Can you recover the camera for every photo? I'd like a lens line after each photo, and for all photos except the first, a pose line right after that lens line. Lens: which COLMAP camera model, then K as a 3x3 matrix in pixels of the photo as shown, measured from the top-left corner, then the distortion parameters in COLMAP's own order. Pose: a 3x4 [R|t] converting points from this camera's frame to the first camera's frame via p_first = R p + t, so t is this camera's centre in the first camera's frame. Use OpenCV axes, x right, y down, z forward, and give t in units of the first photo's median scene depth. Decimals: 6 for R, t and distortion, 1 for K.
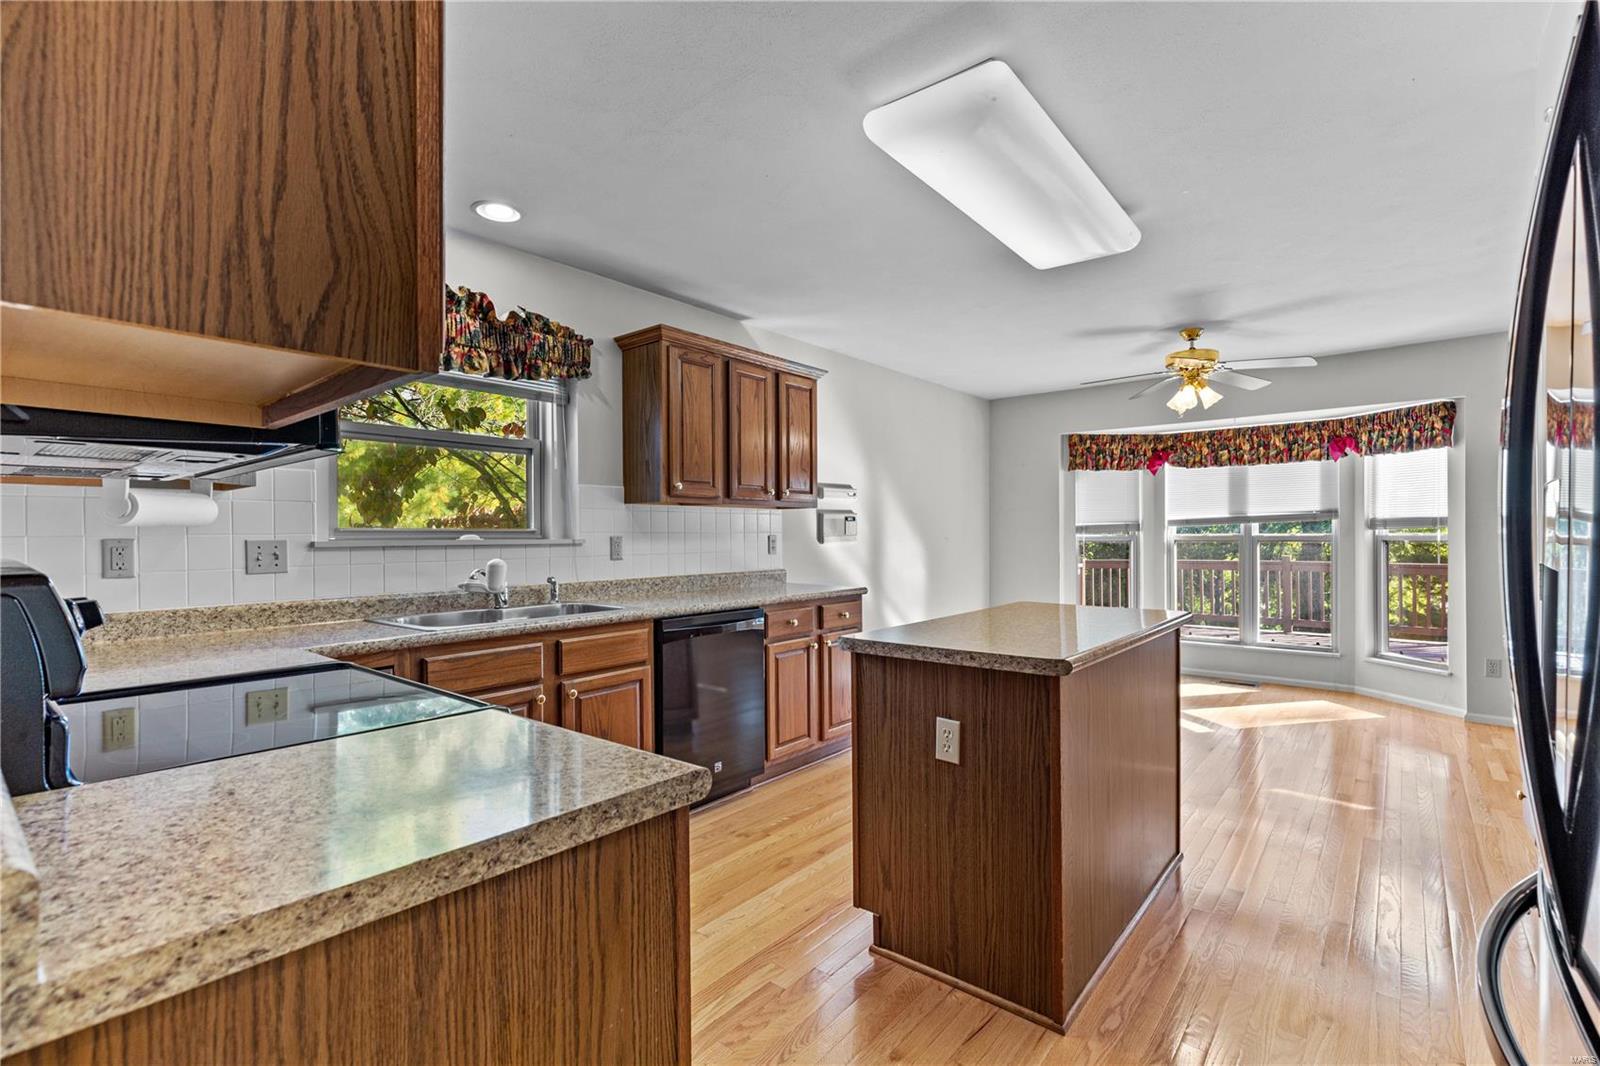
lens RADIAL K [[722.0, 0, 805.4], [0, 722.0, 530.3], [0, 0, 1]] dist [0.006229, -0.000666]
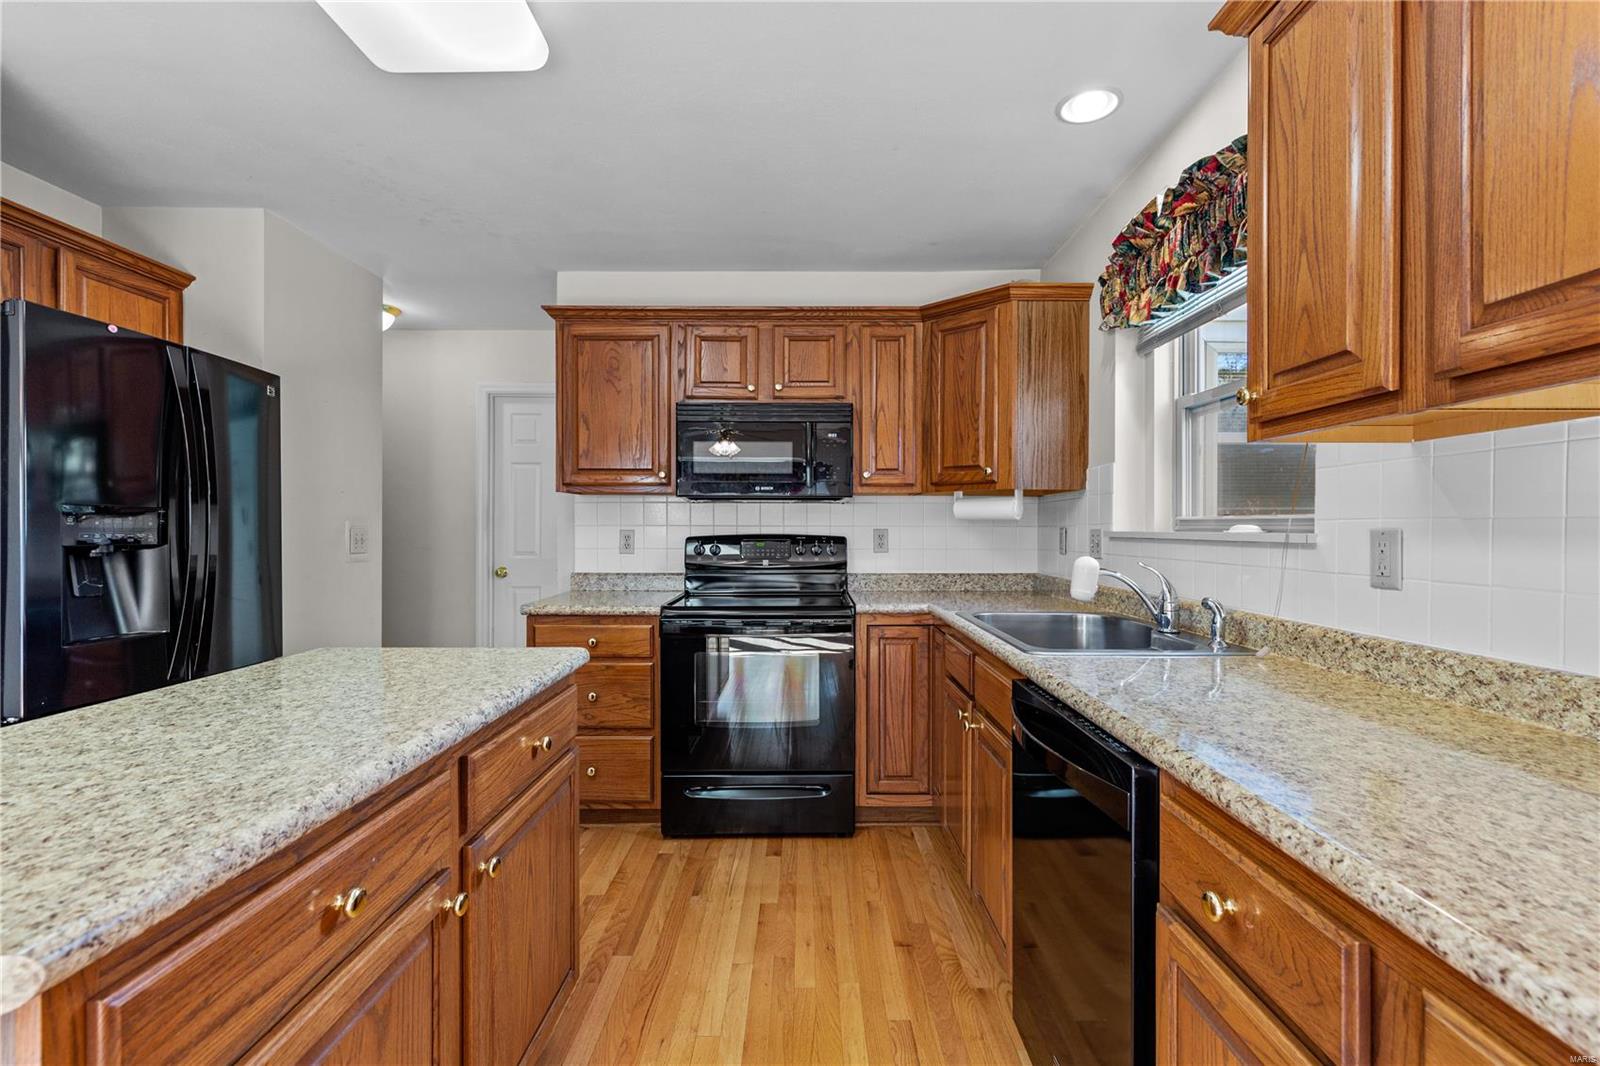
lens RADIAL K [[722.0, 0, 805.4], [0, 722.0, 530.3], [0, 0, 1]] dist [0.006229, -0.000666]
pose [[-0.771618, 0.007419, -0.636043, 0.147574], [0.008252, 0.999965, 0.001652, 0.003513], [0.636032, -0.003973, -0.771652, 0.685632]]
